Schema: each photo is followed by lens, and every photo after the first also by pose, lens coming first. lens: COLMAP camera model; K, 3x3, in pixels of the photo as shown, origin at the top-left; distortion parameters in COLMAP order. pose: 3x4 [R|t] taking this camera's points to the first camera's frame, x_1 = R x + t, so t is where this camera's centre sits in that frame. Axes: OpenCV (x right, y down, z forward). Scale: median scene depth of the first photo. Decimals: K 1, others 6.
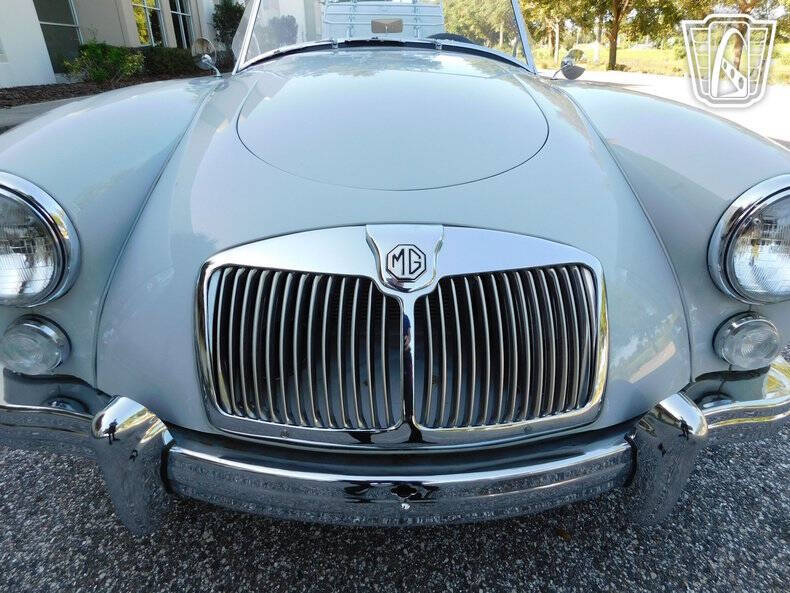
lens RADIAL K [[515.1, 0, 398.7], [0, 515.1, 290.6], [0, 0, 1]] dist [-0.071636, 0.052292]
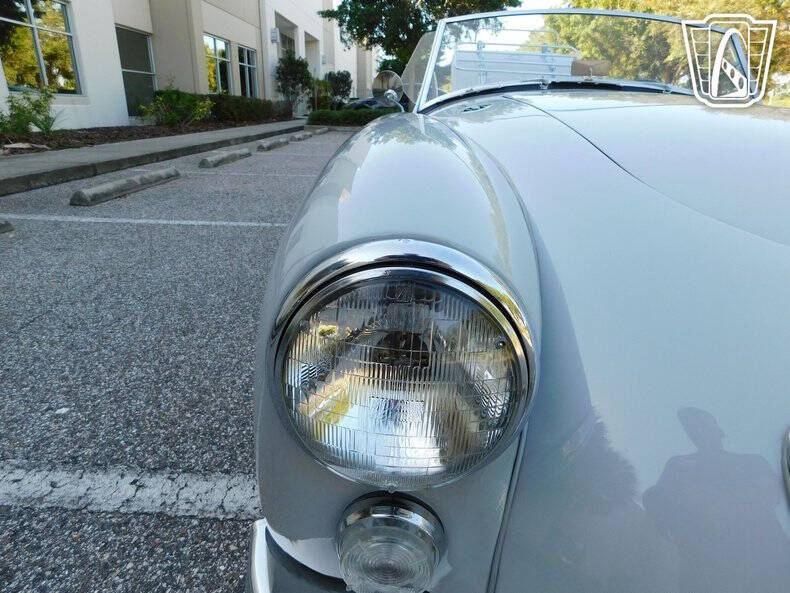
lens RADIAL K [[515.1, 0, 399.0], [0, 515.1, 295.5], [0, 0, 1]] dist [-0.071636, 0.052292]
pose [[0.996501, 0.055278, -0.062693, -0.031437], [-0.060548, 0.994493, -0.085543, -0.005369], [0.057620, 0.089040, 0.994360, 0.019097]]
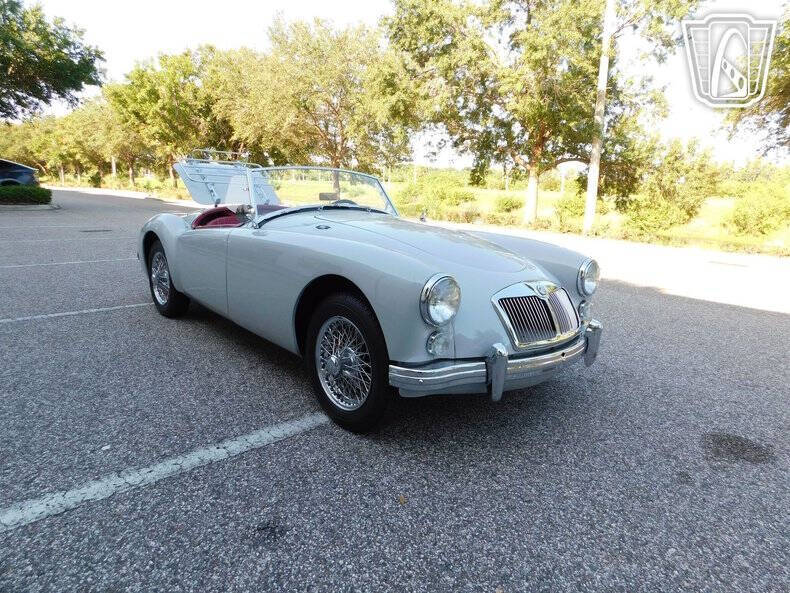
lens RADIAL K [[515.1, 0, 399.3], [0, 515.1, 298.3], [0, 0, 1]] dist [-0.071636, 0.052292]
pose [[0.759265, -0.102143, 0.642715, -0.115615], [0.238305, 0.962648, -0.128531, 0.010765], [-0.605580, 0.250751, 0.755246, -0.043929]]
